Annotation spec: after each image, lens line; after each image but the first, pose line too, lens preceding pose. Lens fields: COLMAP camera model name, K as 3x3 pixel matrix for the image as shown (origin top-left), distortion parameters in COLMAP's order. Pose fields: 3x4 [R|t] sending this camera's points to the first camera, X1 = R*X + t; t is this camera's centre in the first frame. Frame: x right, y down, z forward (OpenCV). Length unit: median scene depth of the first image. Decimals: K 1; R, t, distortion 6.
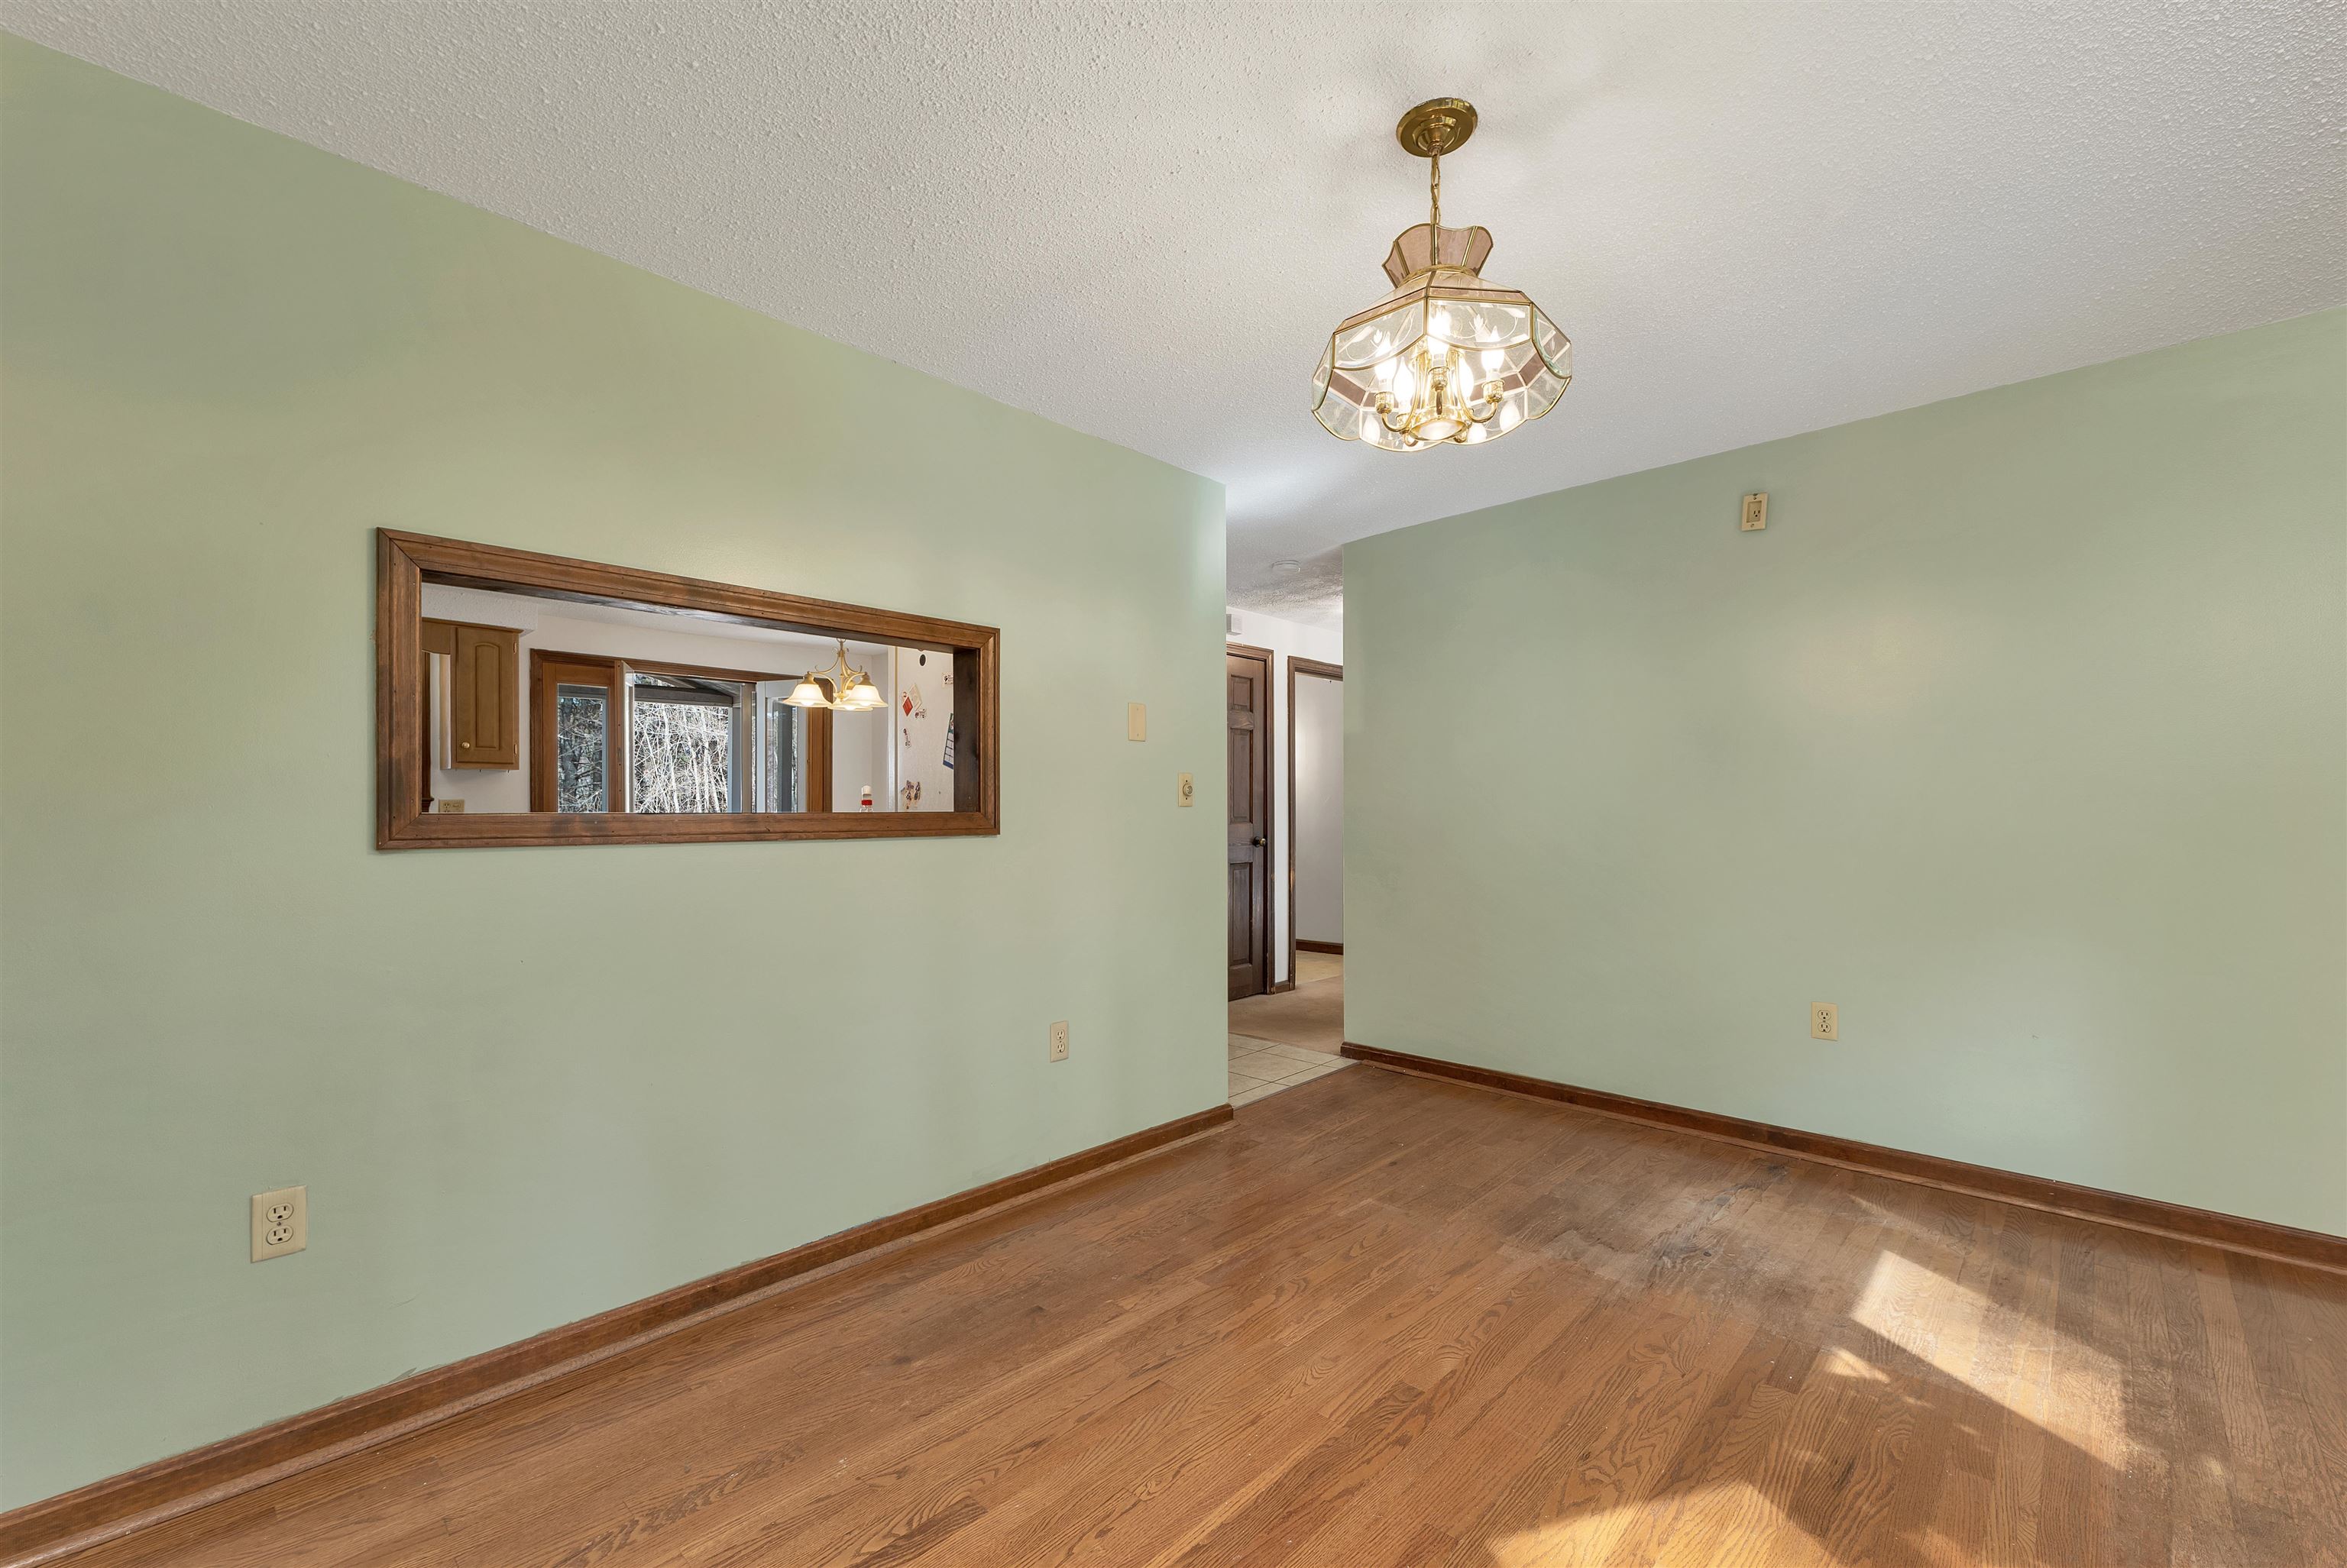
lens RADIAL K [[994.9, 0, 1171.6], [0, 994.9, 822.5], [0, 0, 1]] dist [-0.000548, 0.000133]
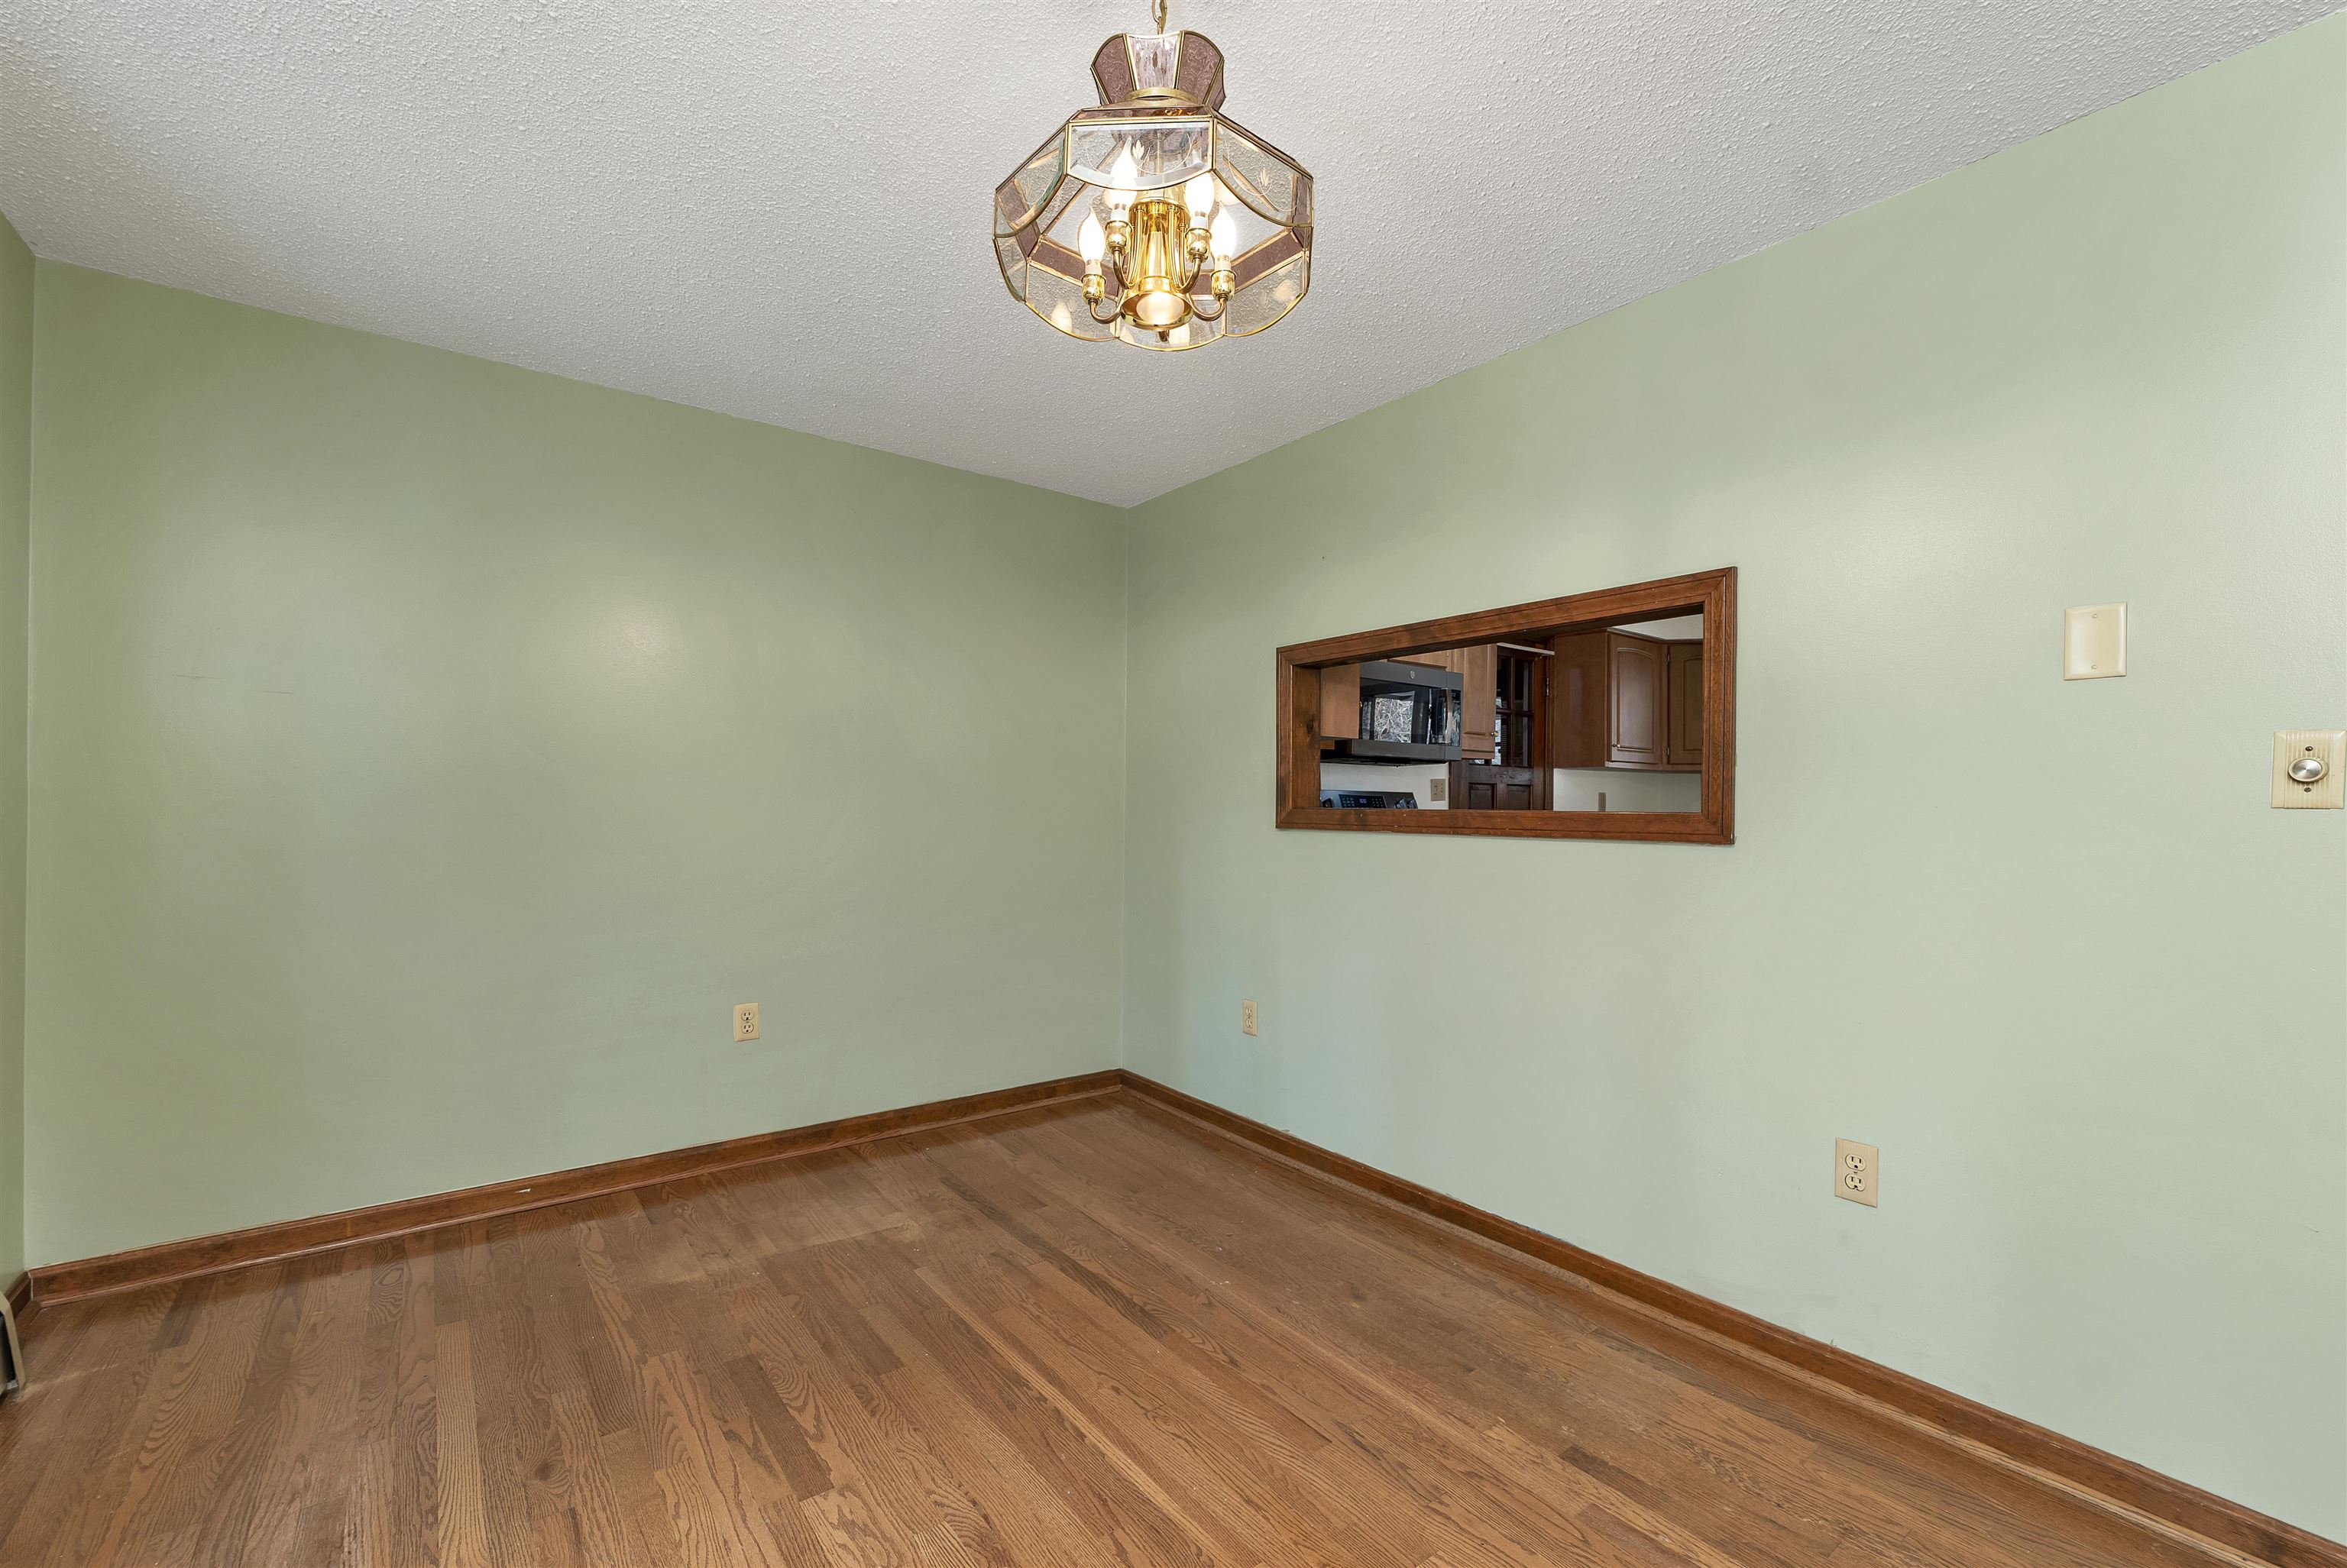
lens RADIAL K [[1009.3, 0, 1163.3], [0, 1009.3, 812.1], [0, 0, 1]] dist [-0.000856, -0.000240]
pose [[-0.189967, 0.007953, -0.981758, 0.750070], [-0.021235, 0.999700, 0.012207, -0.013381], [0.981561, 0.023167, -0.189741, 0.836475]]
